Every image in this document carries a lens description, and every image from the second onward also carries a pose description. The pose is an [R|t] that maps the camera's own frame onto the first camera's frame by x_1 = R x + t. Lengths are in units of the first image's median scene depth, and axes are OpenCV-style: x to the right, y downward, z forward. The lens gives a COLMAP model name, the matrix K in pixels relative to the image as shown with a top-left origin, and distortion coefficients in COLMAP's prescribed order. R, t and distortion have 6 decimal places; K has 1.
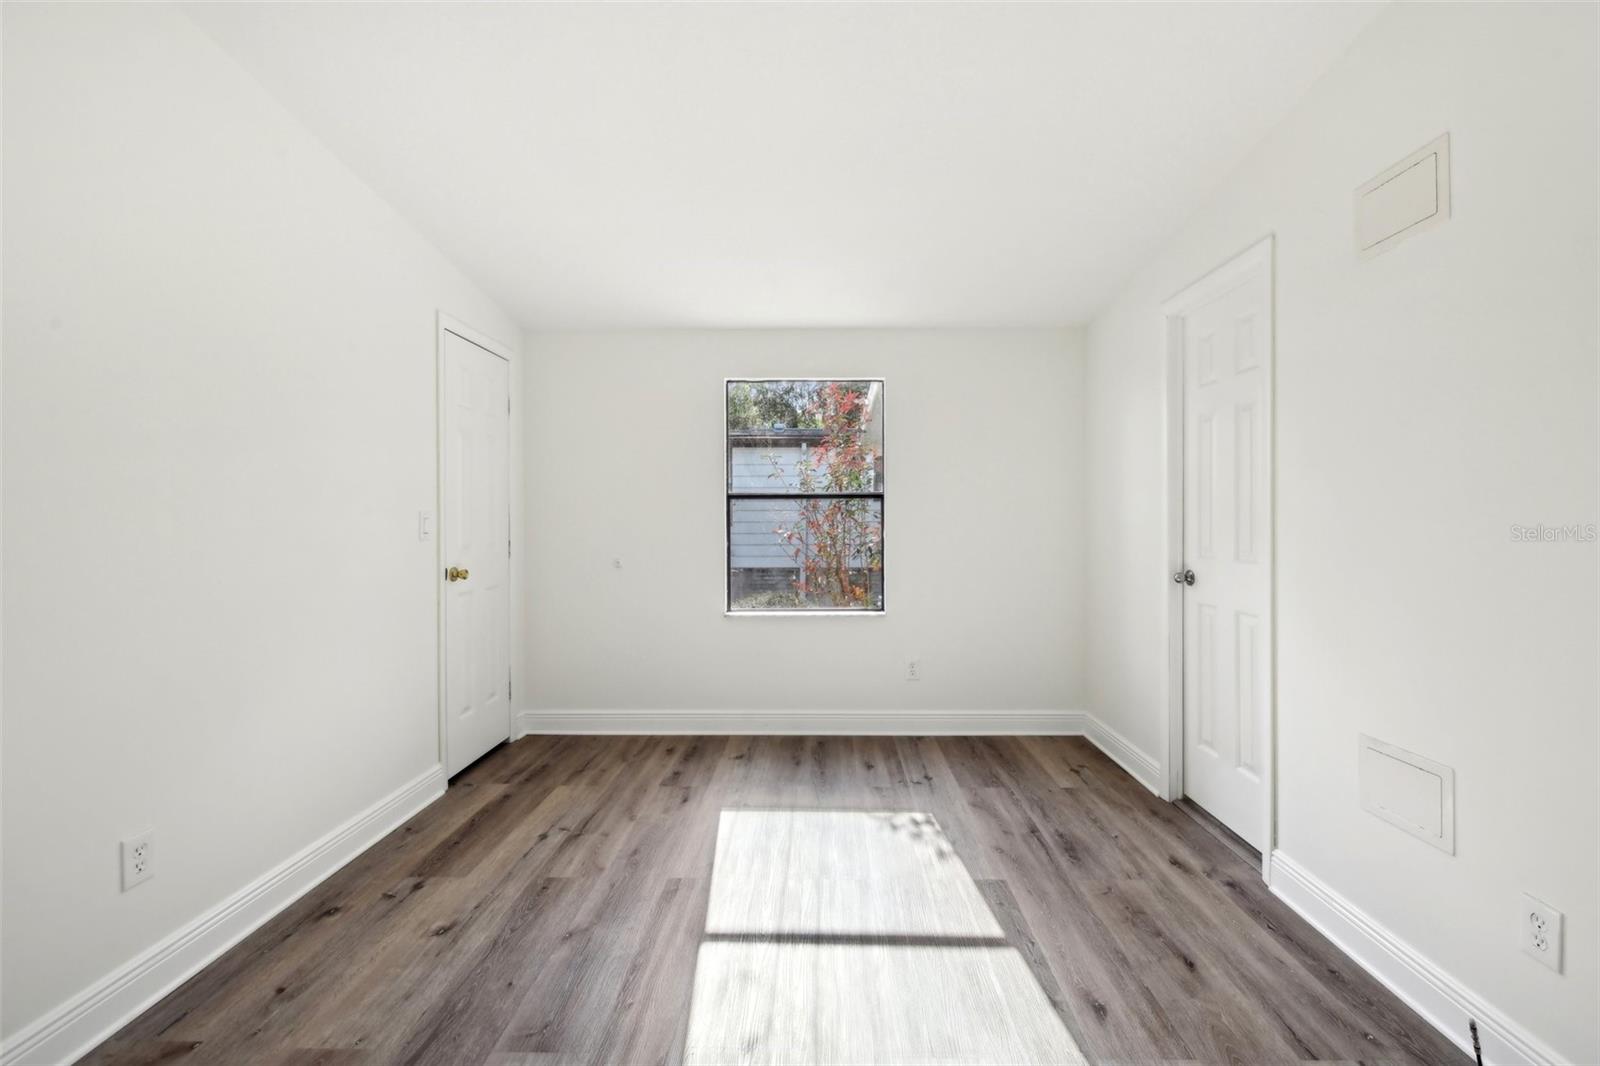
lens RADIAL K [[653.5, 0, 820.0], [0, 653.5, 524.1], [0, 0, 1]] dist [0.001924, -0.004518]
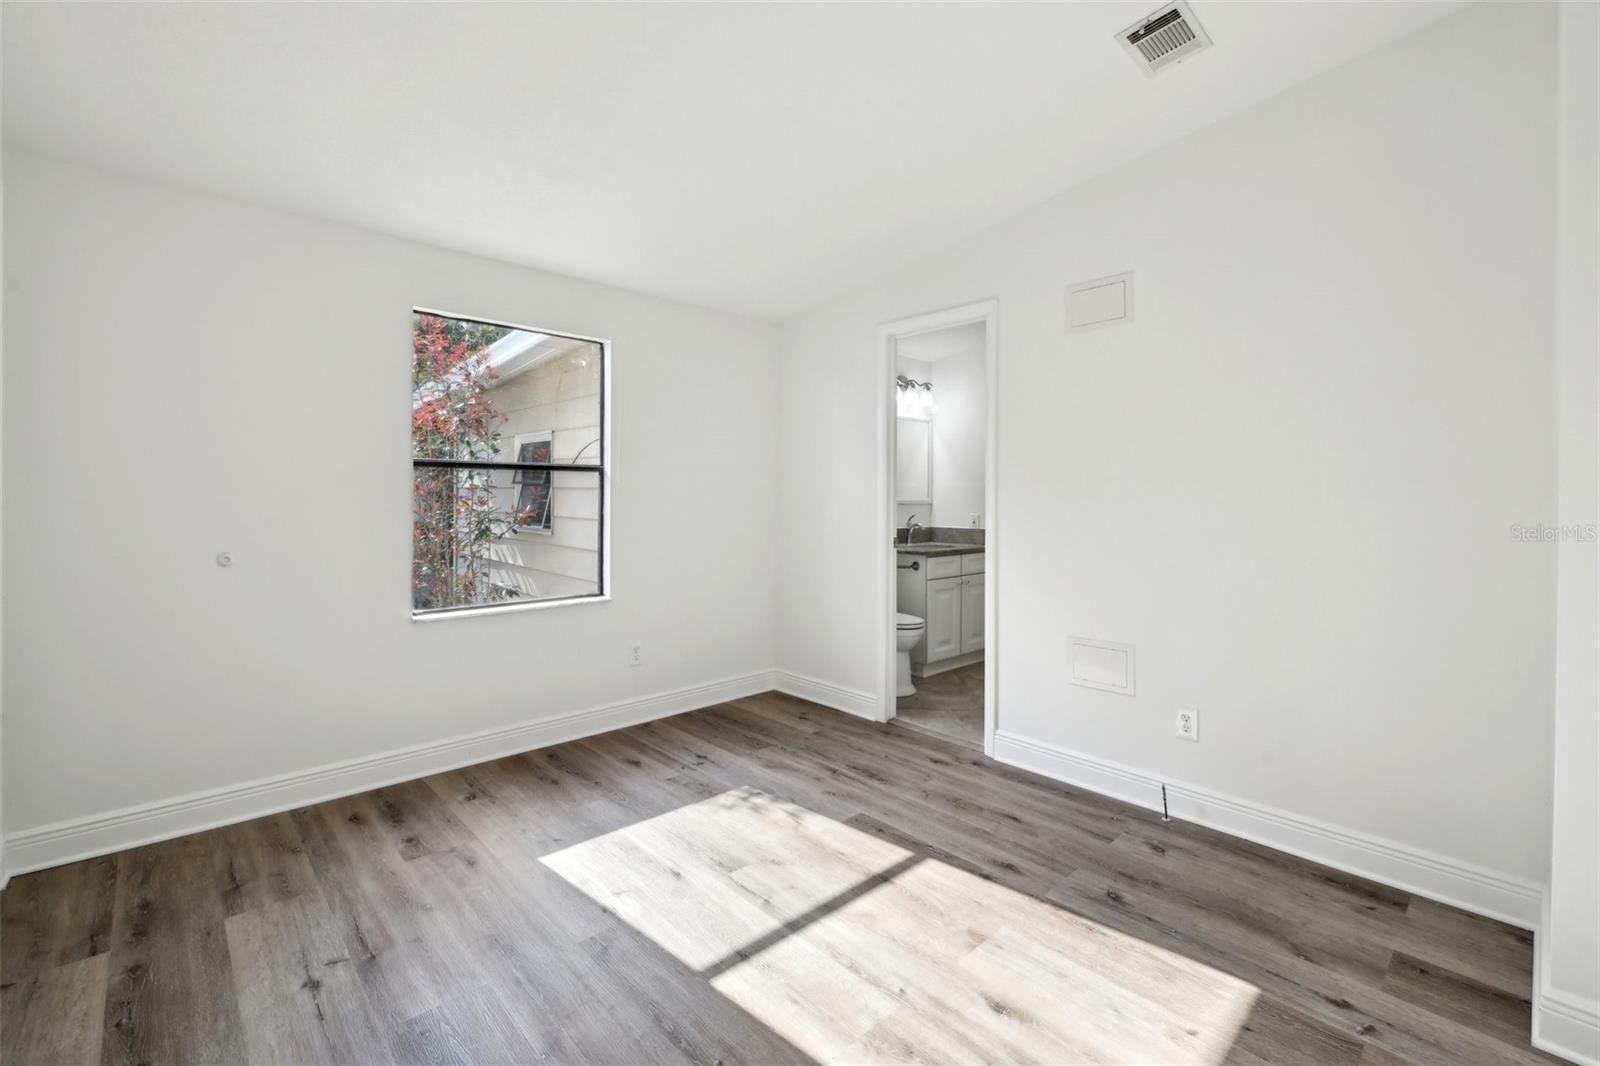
lens RADIAL K [[681.3, 0, 798.4], [0, 681.3, 491.3], [0, 0, 1]] dist [-0.002977, -0.001156]
pose [[0.729738, 0.009030, 0.683667, -0.482158], [-0.001693, 0.999934, -0.011400, -0.002584], [-0.683725, 0.007162, 0.729705, 0.160158]]
